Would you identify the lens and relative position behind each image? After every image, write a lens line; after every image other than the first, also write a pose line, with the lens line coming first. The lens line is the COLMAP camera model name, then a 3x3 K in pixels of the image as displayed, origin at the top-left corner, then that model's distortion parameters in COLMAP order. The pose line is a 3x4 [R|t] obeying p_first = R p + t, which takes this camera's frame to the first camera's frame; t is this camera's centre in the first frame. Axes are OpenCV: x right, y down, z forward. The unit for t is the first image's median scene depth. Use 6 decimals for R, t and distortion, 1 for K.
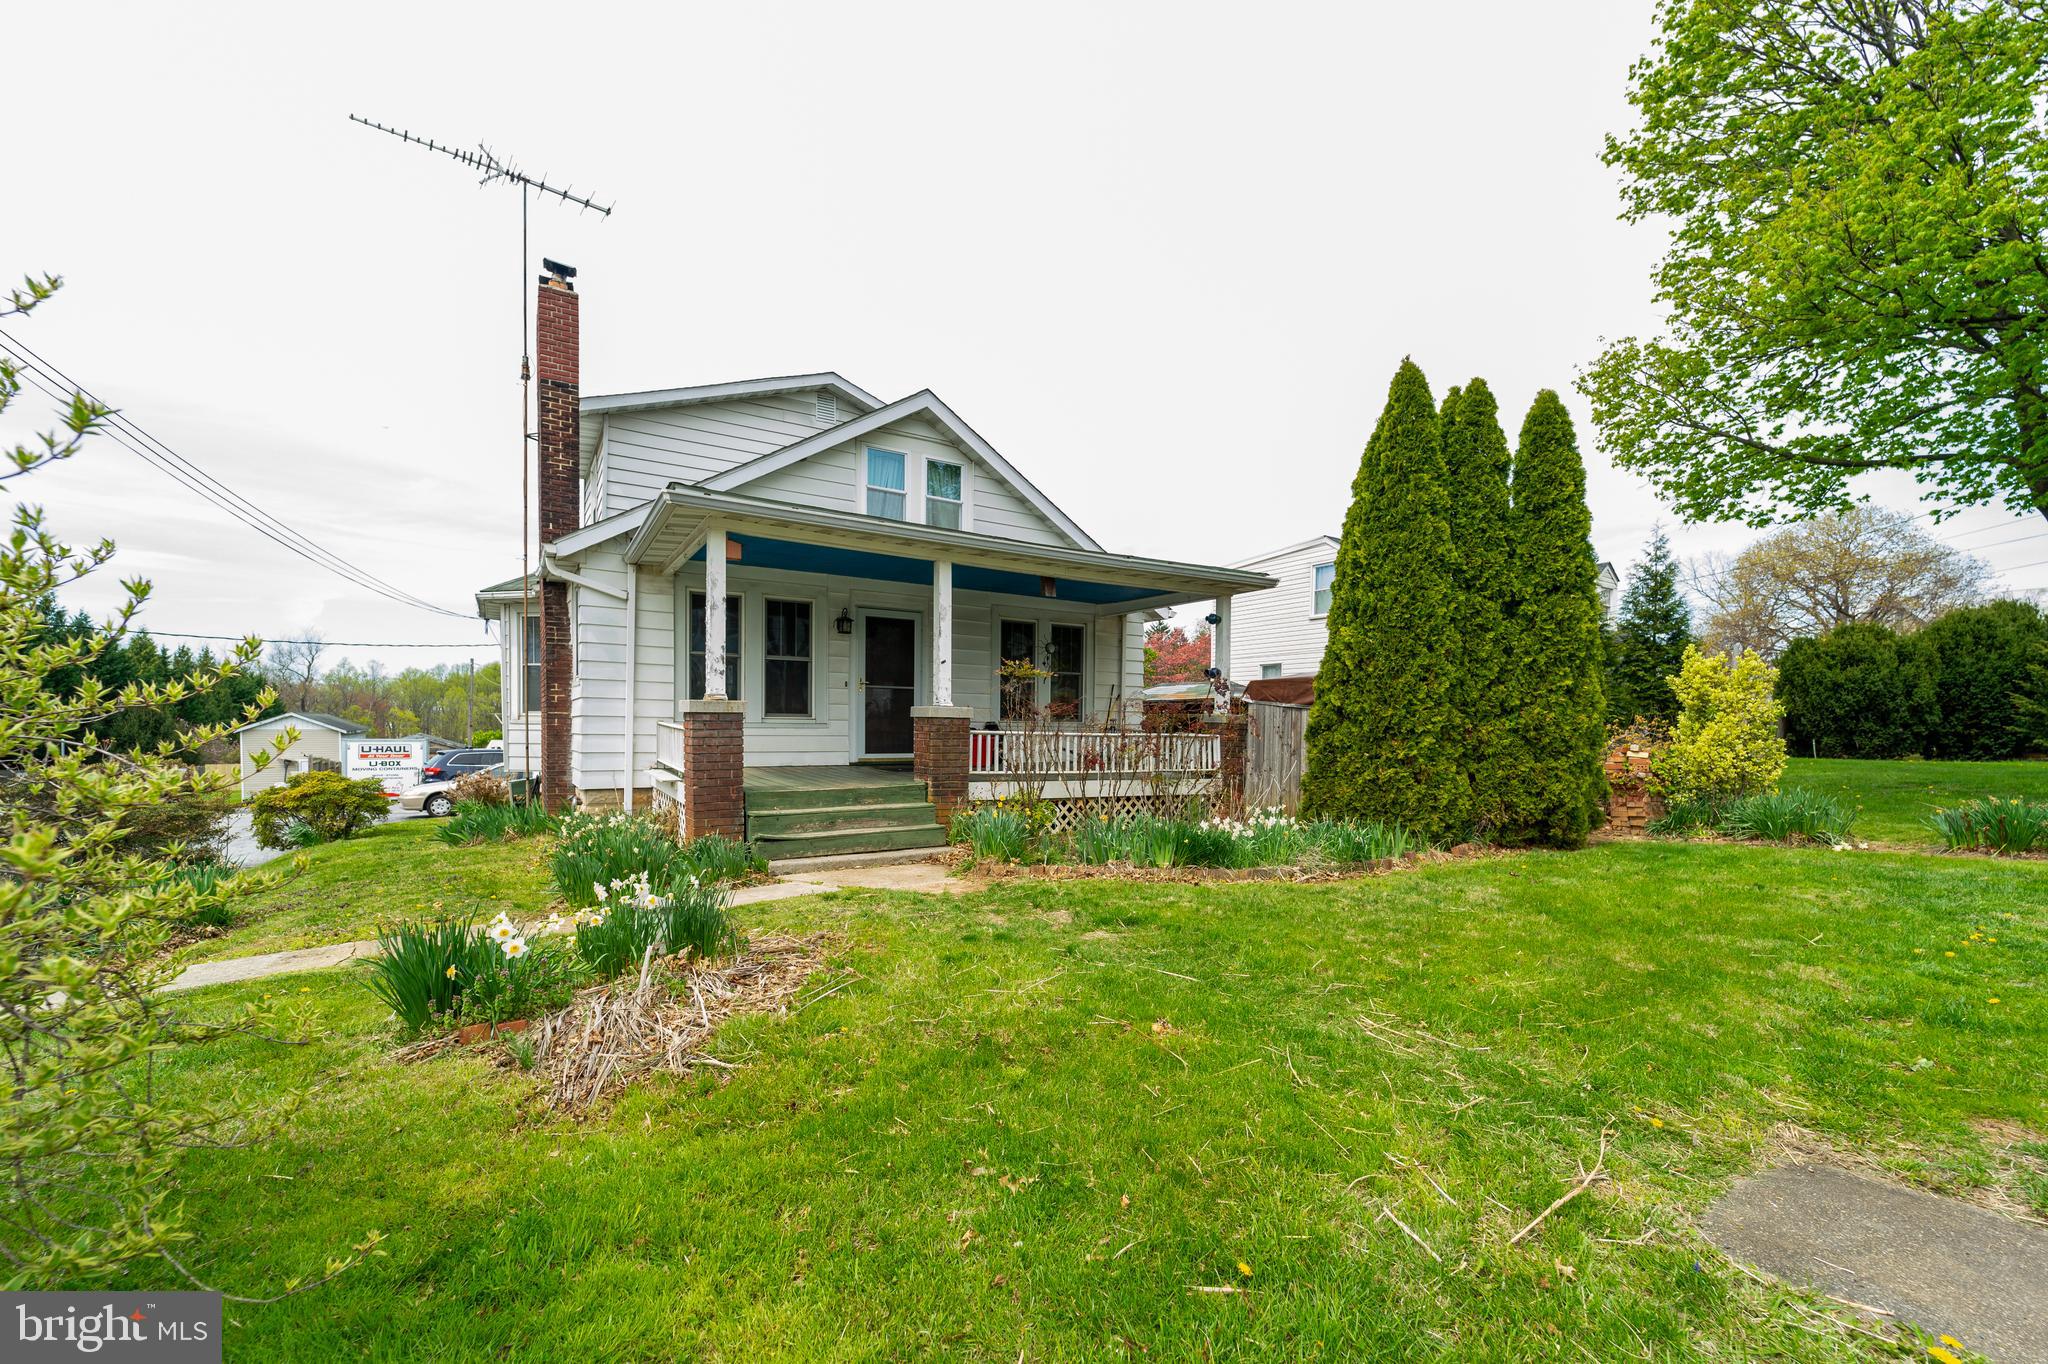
lens RADIAL K [[823.2, 0, 1029.9], [0, 823.2, 720.1], [0, 0, 1]] dist [0.007486, -0.000051]
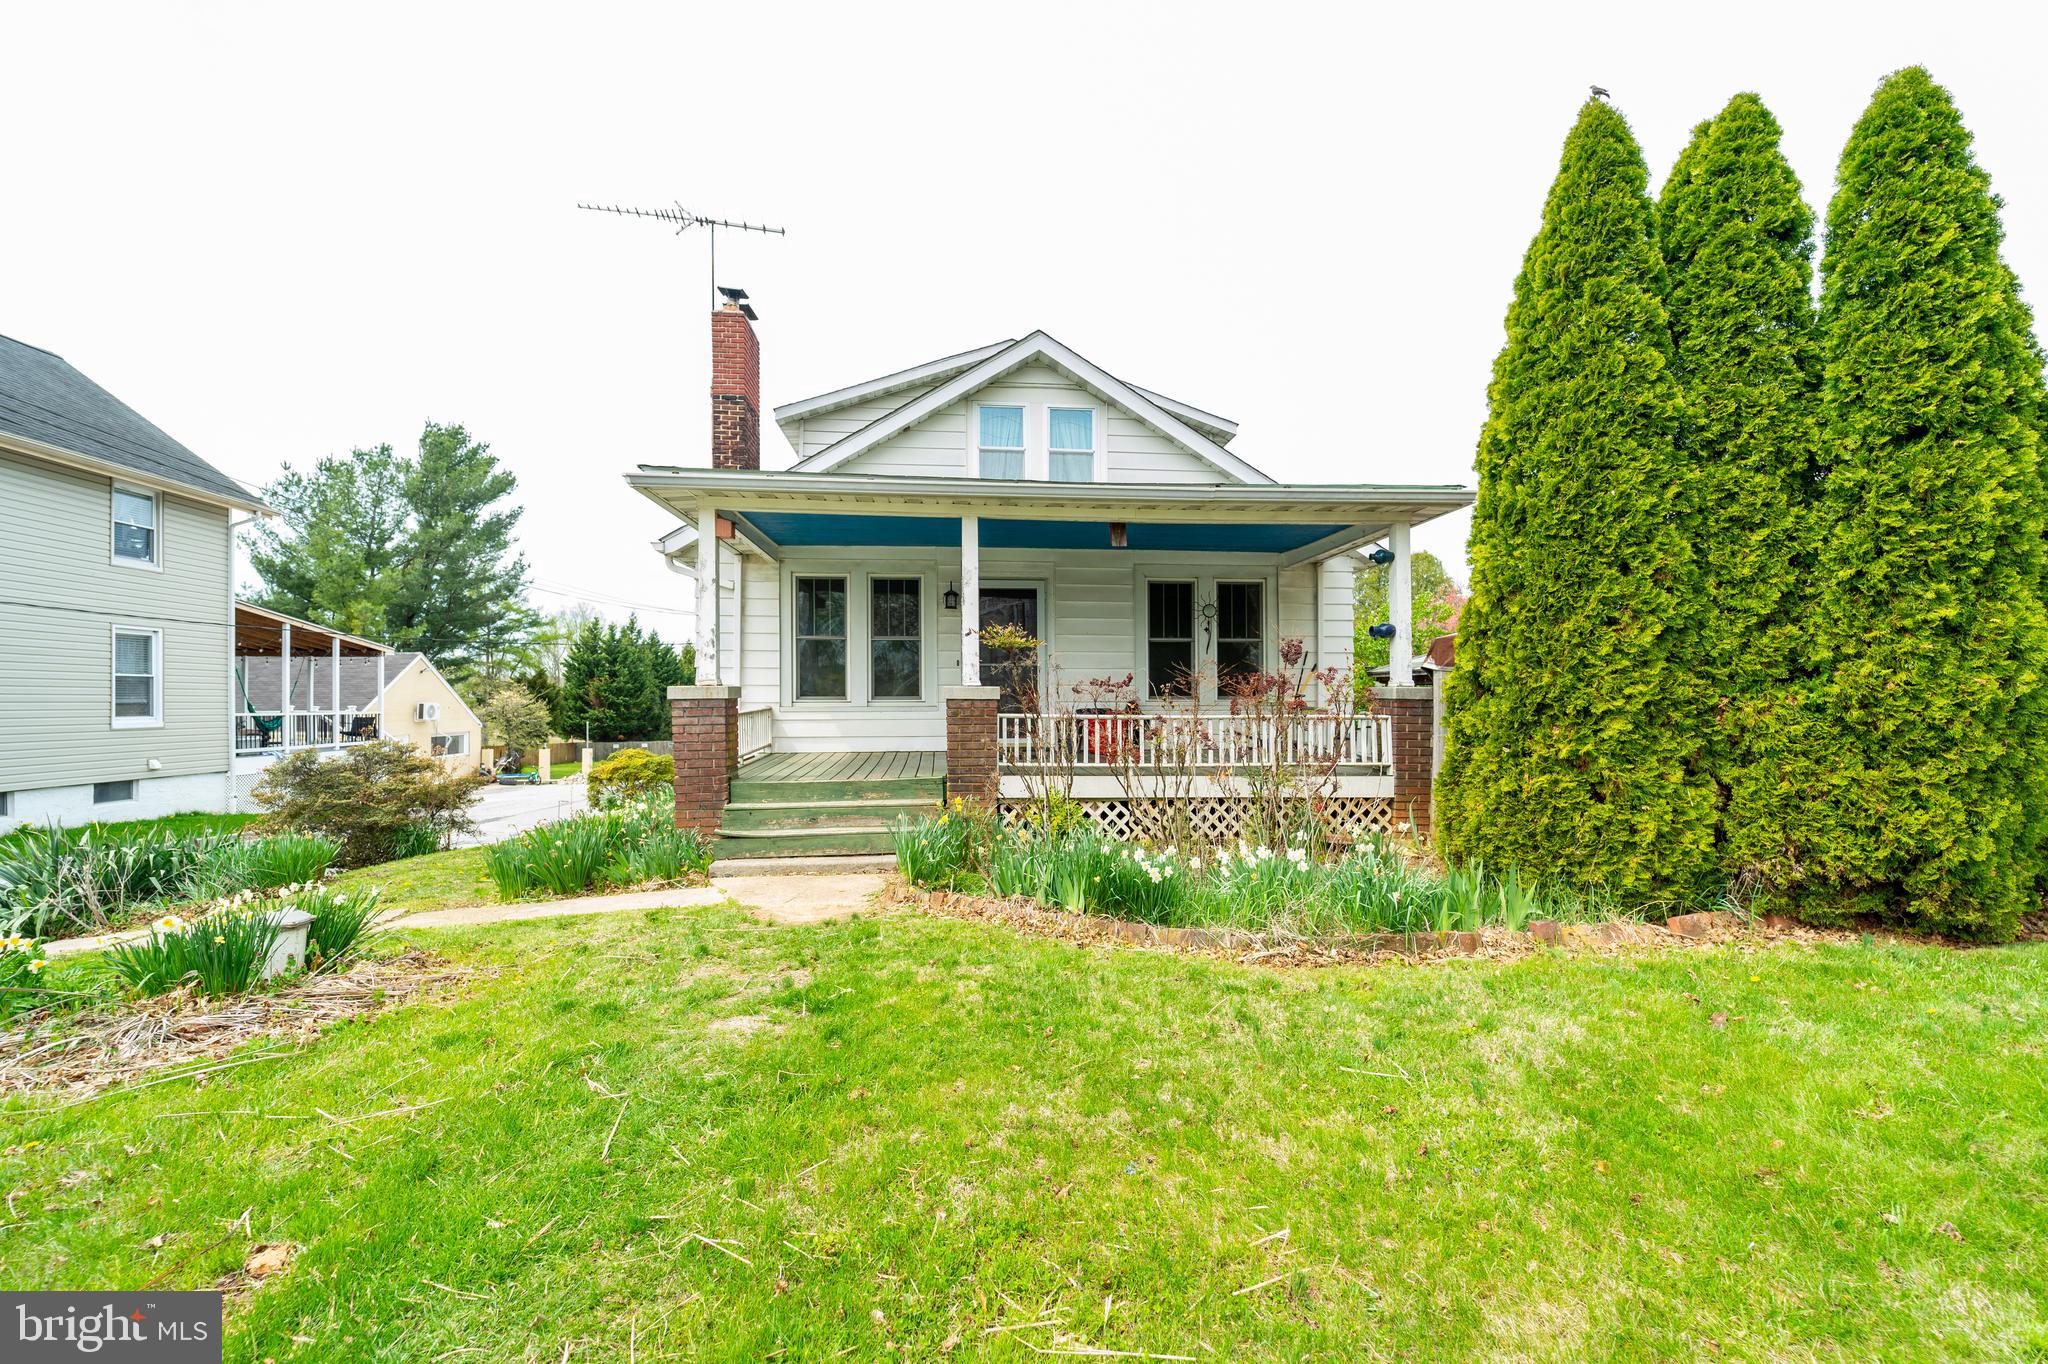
lens RADIAL K [[820.9, 0, 1024.0], [0, 820.9, 682.0], [0, 0, 1]] dist [-0.000737, -0.000415]
pose [[0.898388, -0.025019, -0.438490, 0.354916], [0.016762, 0.999602, -0.022691, -0.000734], [0.438884, 0.013036, 0.898449, 0.293901]]
